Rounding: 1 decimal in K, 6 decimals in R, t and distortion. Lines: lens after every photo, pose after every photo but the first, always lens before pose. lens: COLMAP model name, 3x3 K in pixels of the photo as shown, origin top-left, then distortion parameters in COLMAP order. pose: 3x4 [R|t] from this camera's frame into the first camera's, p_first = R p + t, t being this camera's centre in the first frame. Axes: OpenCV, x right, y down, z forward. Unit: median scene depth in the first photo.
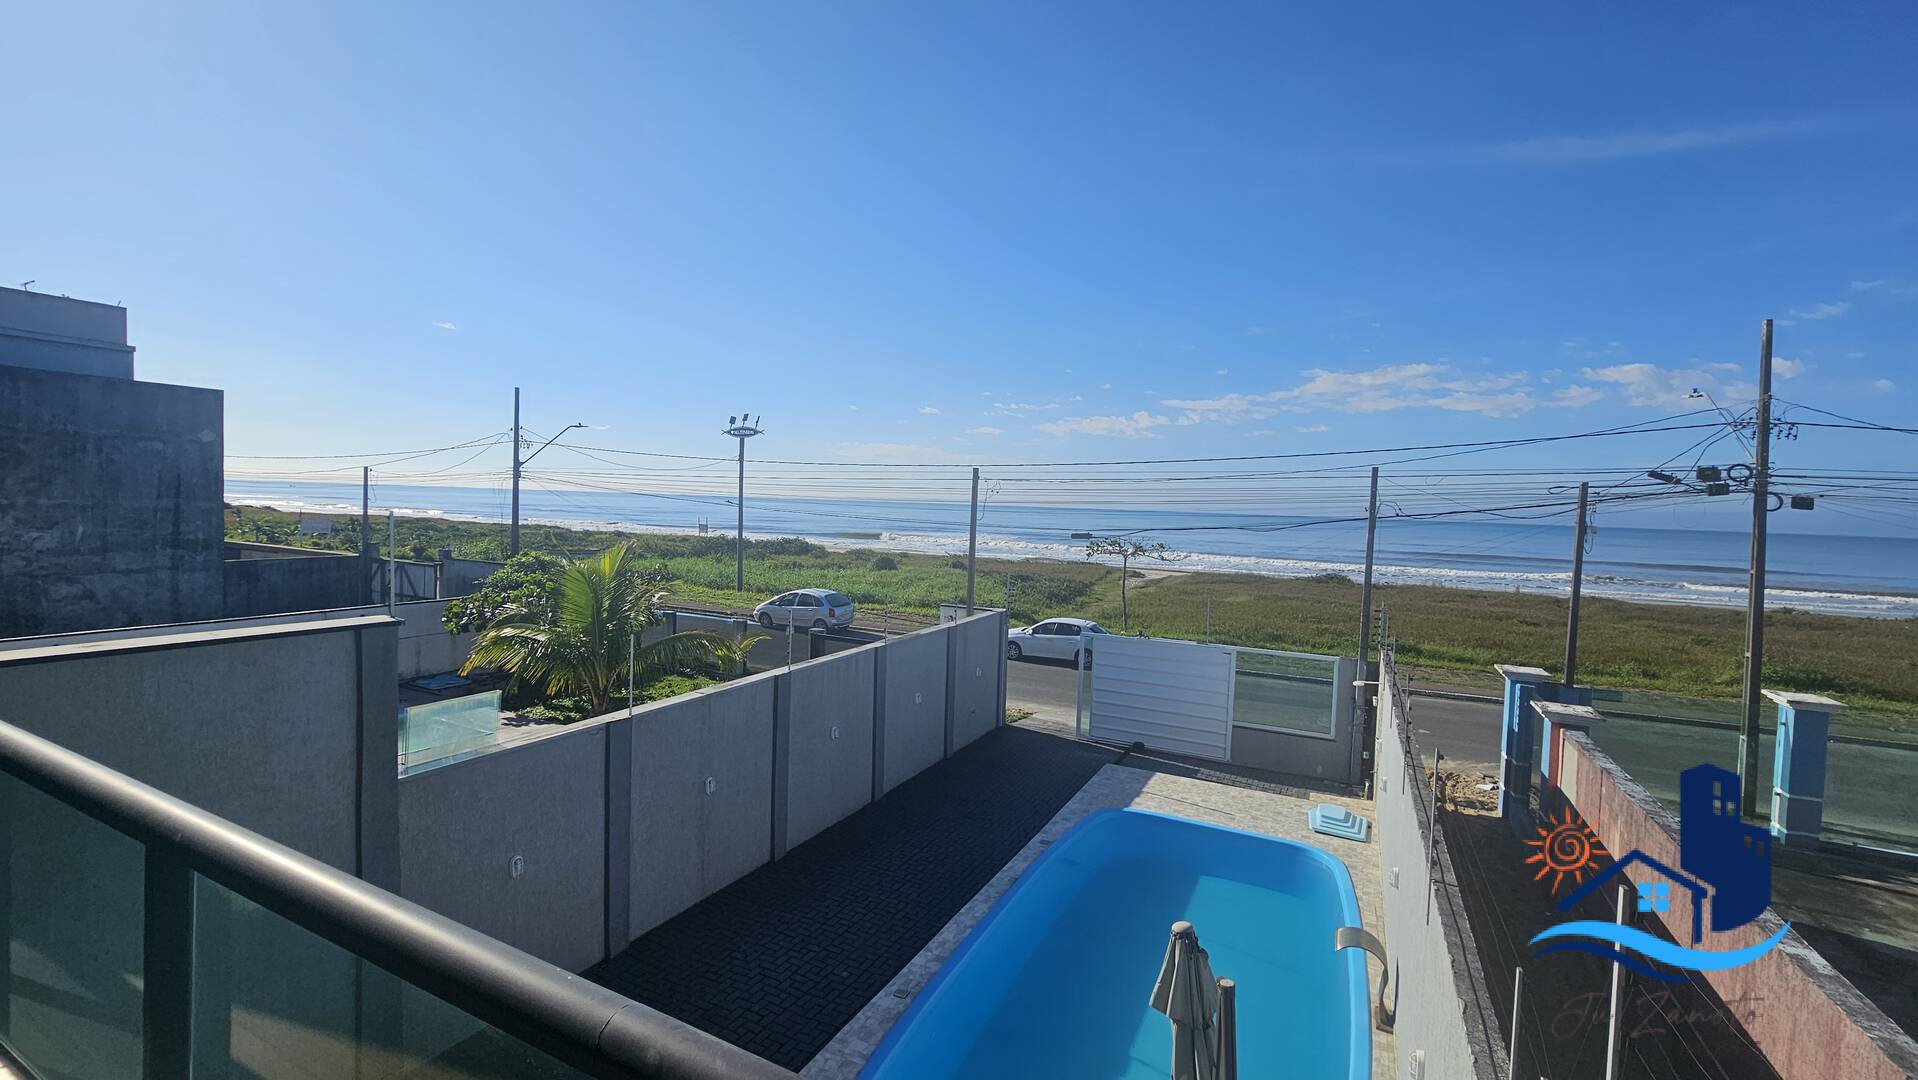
lens RADIAL K [[786.4, 0, 969.9], [0, 786.4, 535.1], [0, 0, 1]] dist [-0.006165, 0.001207]
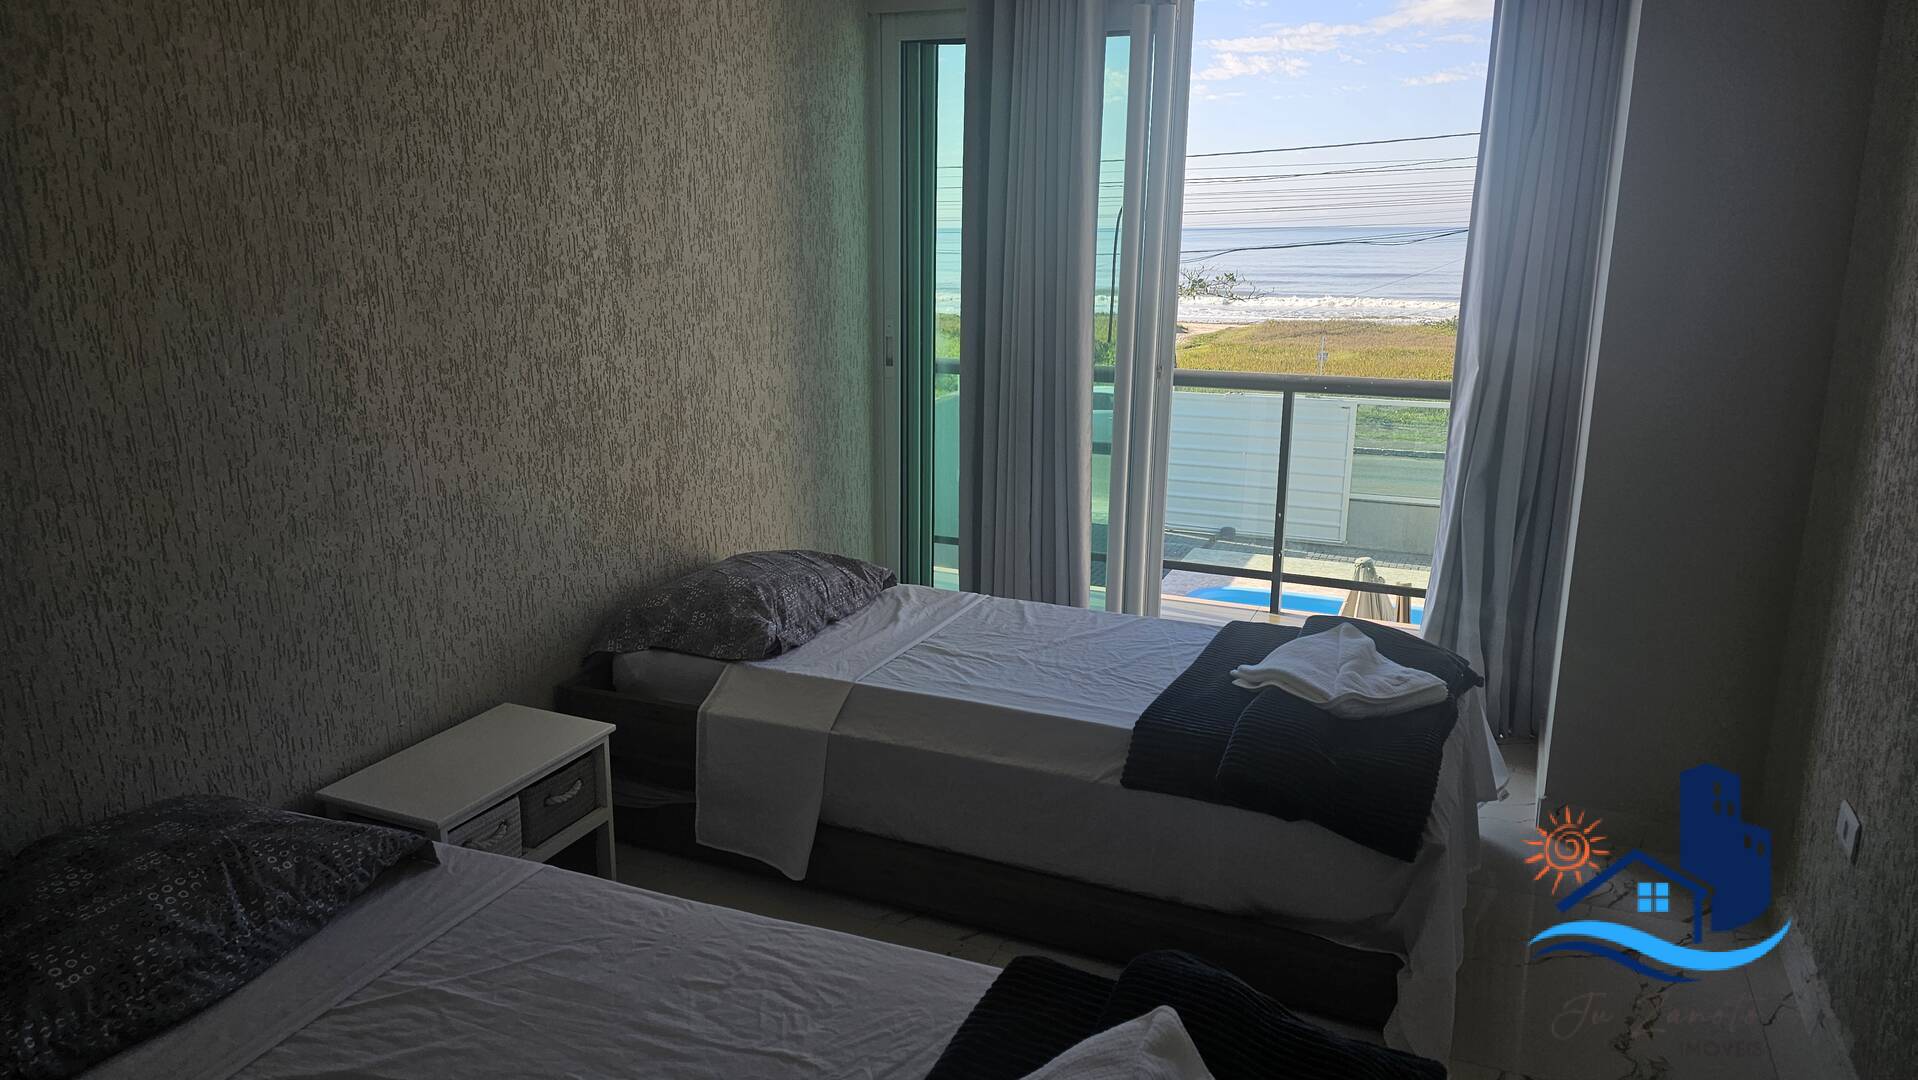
lens RADIAL K [[1265.6, 0, 958.9], [0, 1265.6, 523.7], [0, 0, 1]] dist [0.089064, -0.097689]
pose [[0.998022, -0.037976, 0.050106, -0.109126], [0.027795, 0.981359, 0.190162, 0.012949], [-0.056394, -0.188393, 0.980473, -0.210339]]
